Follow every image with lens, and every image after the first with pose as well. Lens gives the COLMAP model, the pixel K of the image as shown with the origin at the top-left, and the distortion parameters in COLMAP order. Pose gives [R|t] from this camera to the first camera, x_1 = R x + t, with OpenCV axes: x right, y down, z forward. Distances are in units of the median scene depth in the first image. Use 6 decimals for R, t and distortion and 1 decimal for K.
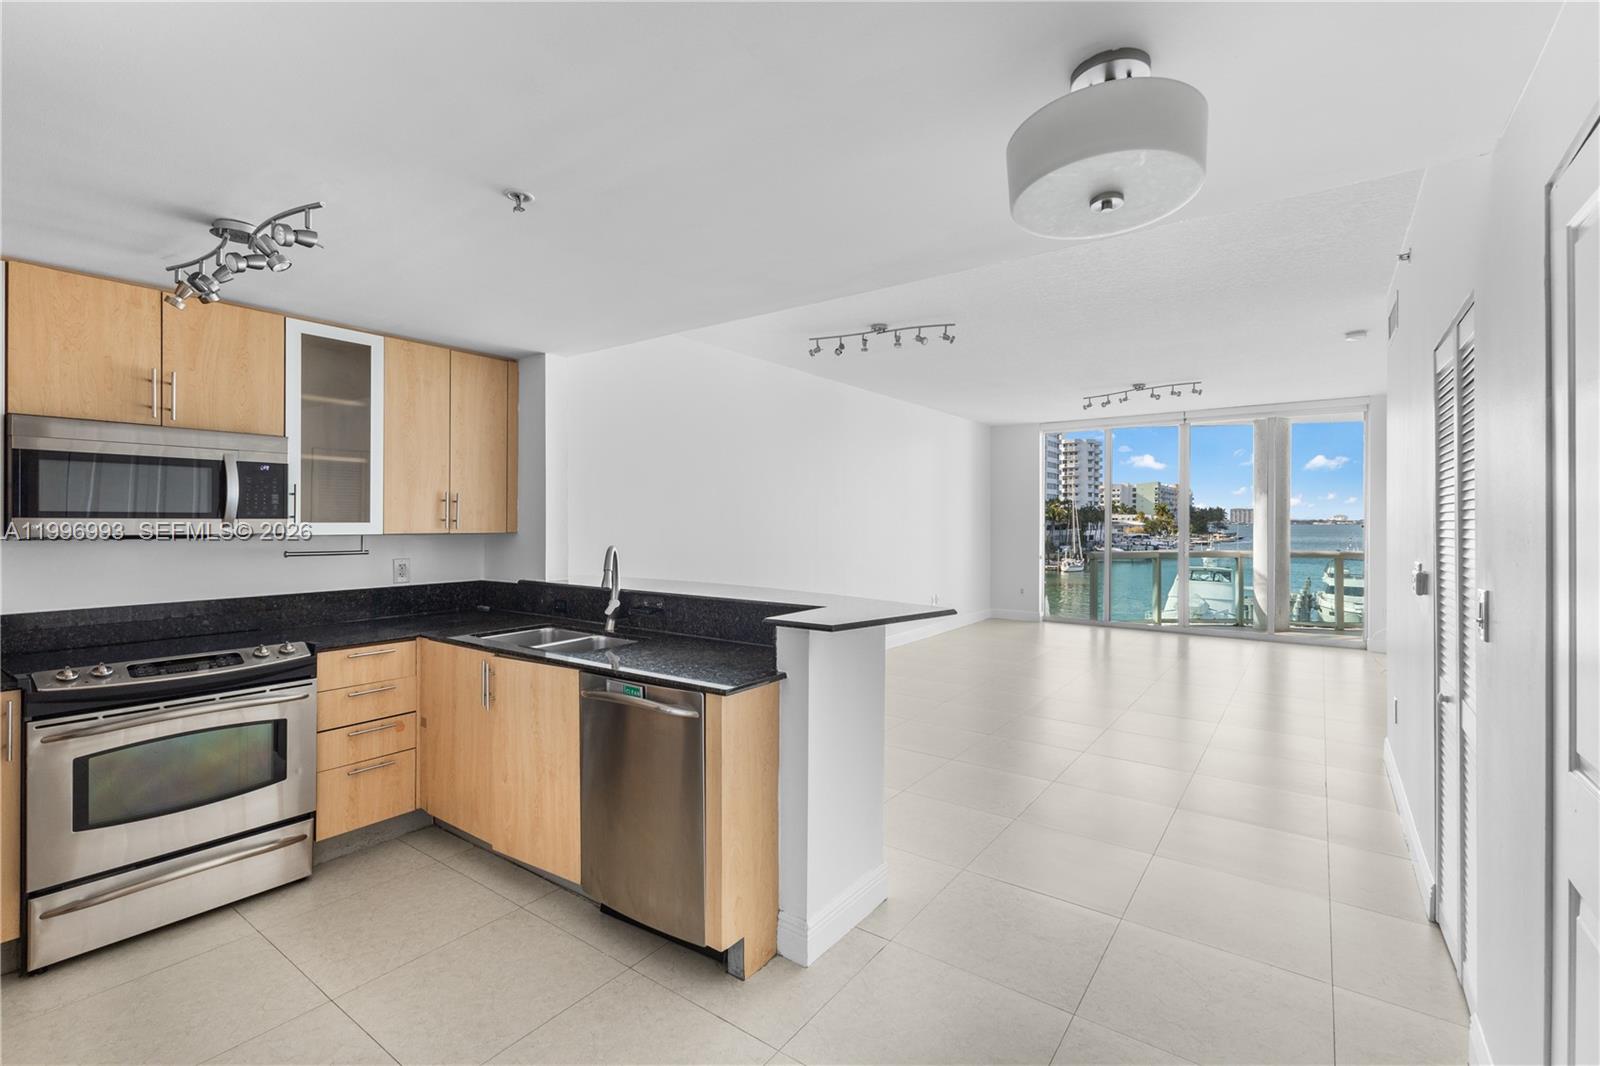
lens RADIAL K [[700.6, 0, 798.7], [0, 700.6, 523.1], [0, 0, 1]] dist [0.035879, 0.000192]
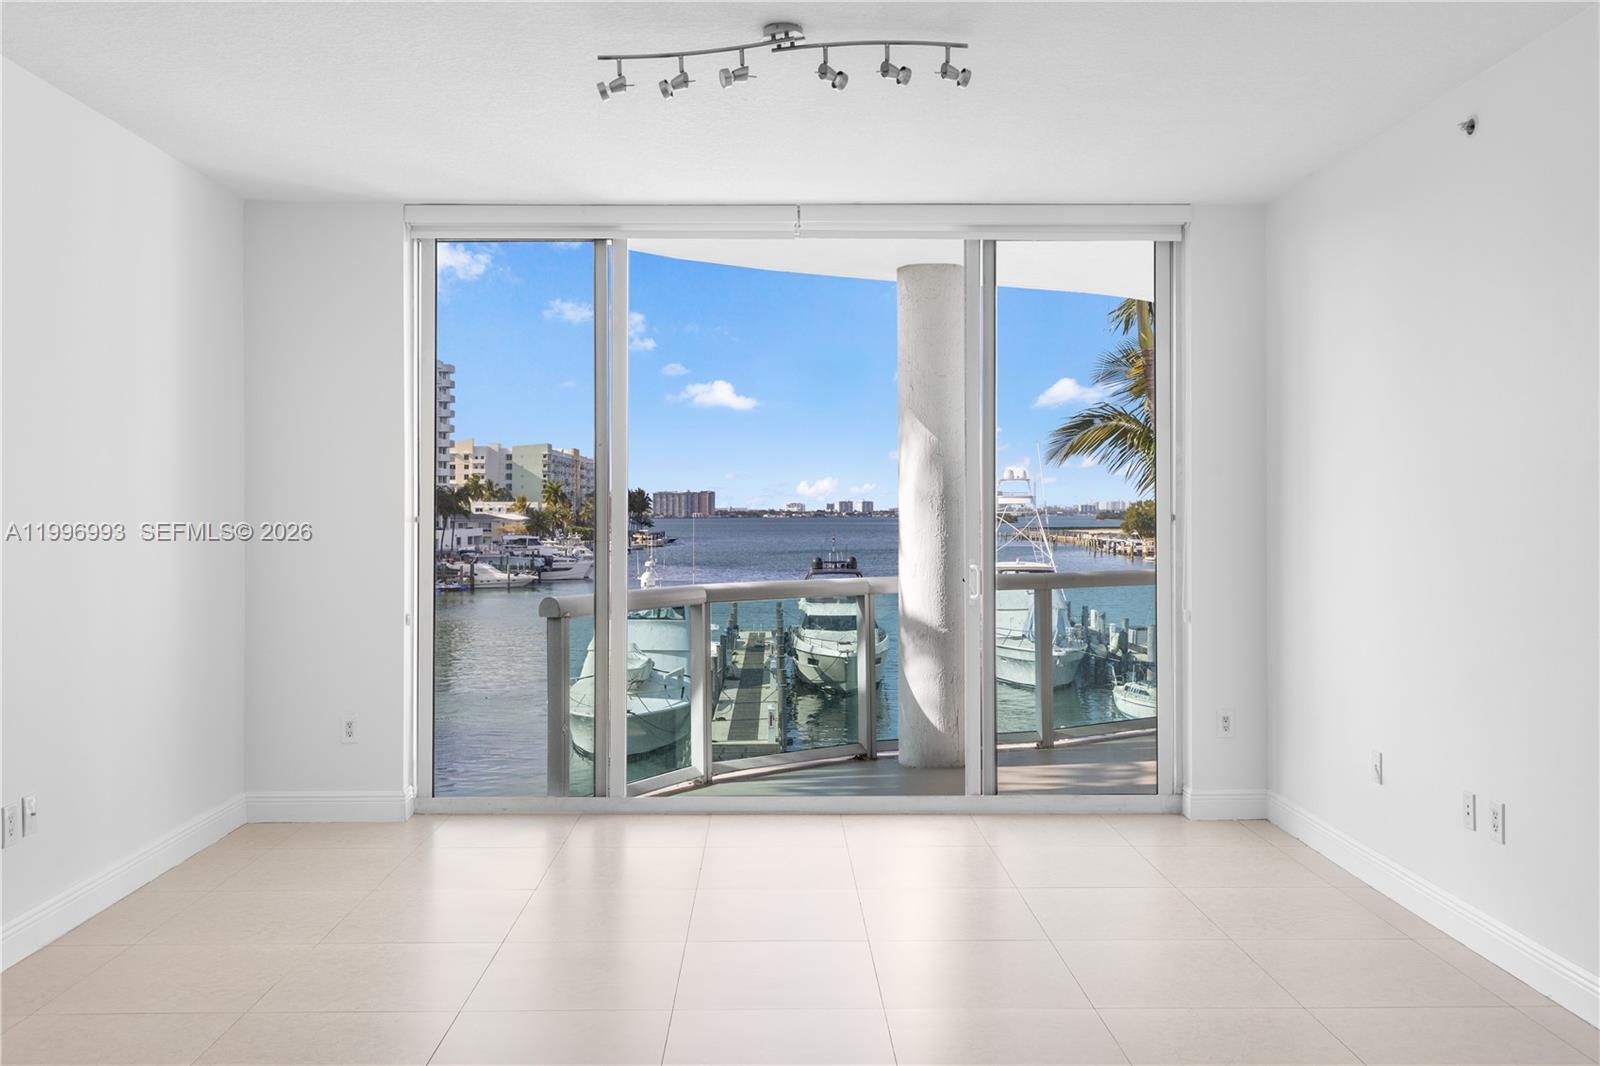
lens RADIAL K [[1334.3, 0, 805.7], [0, 1334.3, 502.8], [0, 0, 1]] dist [0.006524, -0.002201]
pose [[0.785152, 0.001382, 0.619301, 0.028299], [0.005573, 0.999941, -0.009296, 0.000490], [-0.619278, 0.010750, 0.785098, 0.106270]]
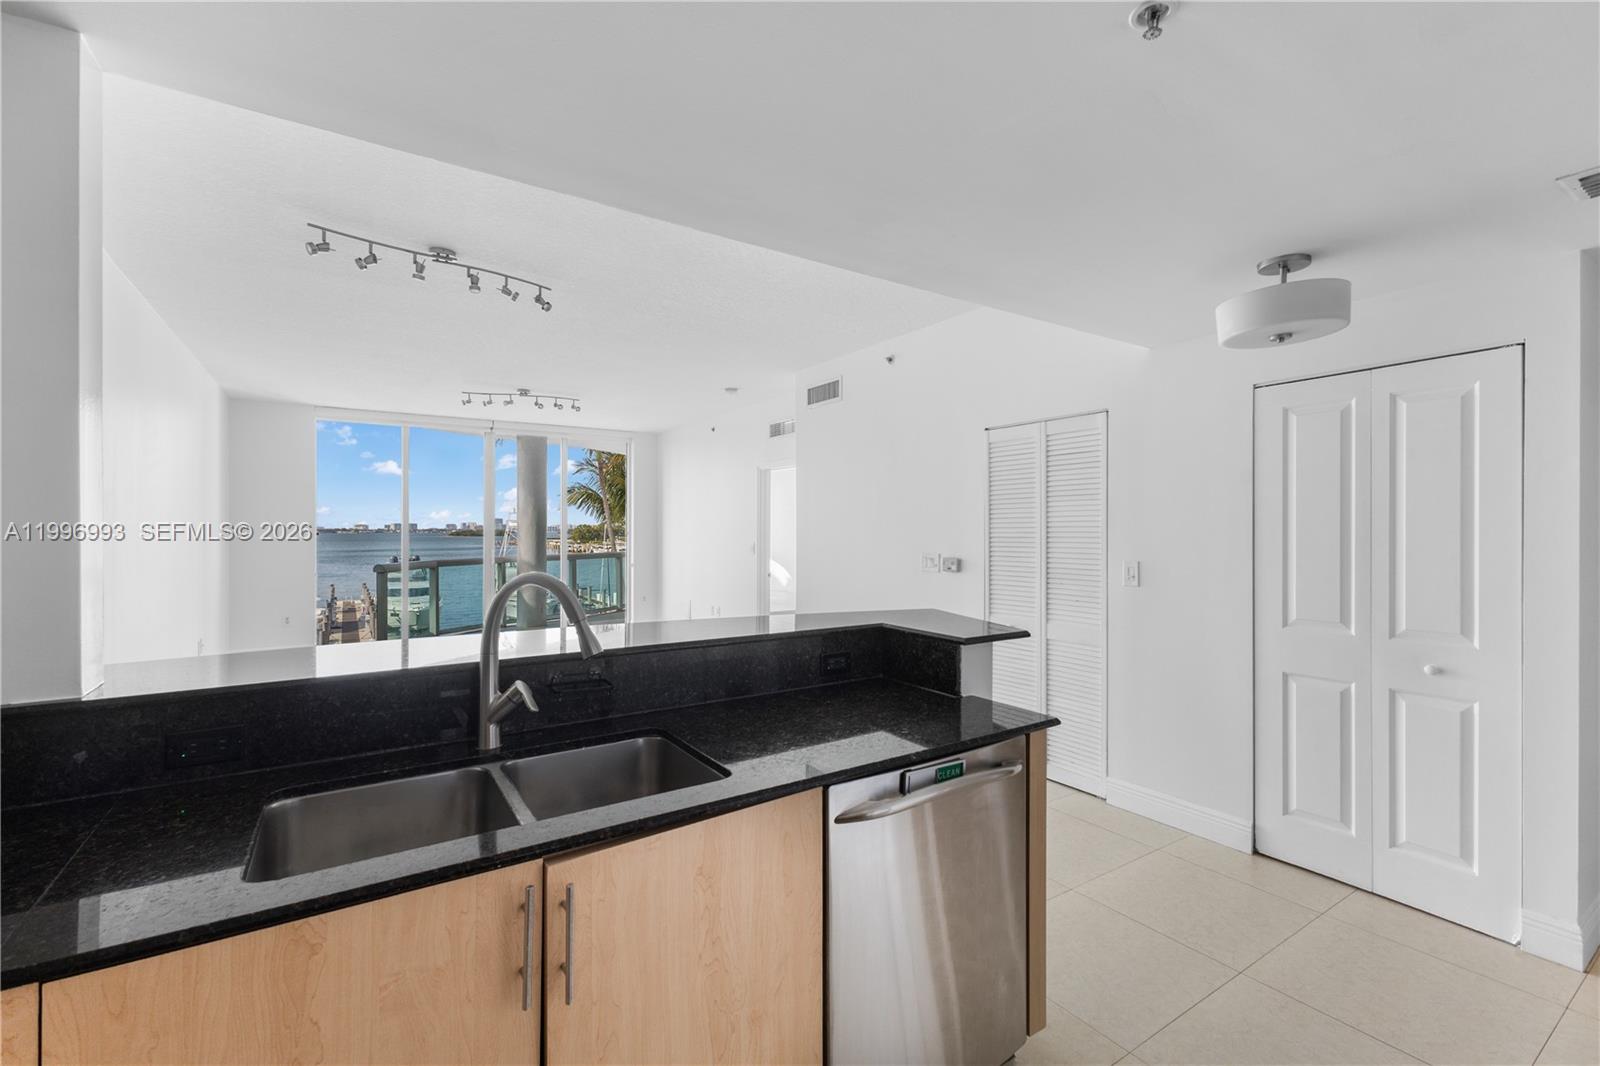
lens RADIAL K [[703.0, 0, 800.0], [0, 703.0, 533.0], [0, 0, 1]] dist [0.054081, -0.000099]
pose [[0.343788, -0.006094, 0.939028, -0.058879], [0.004620, 0.999978, 0.004798, -0.000032], [-0.939036, 0.002689, 0.343809, 0.056167]]
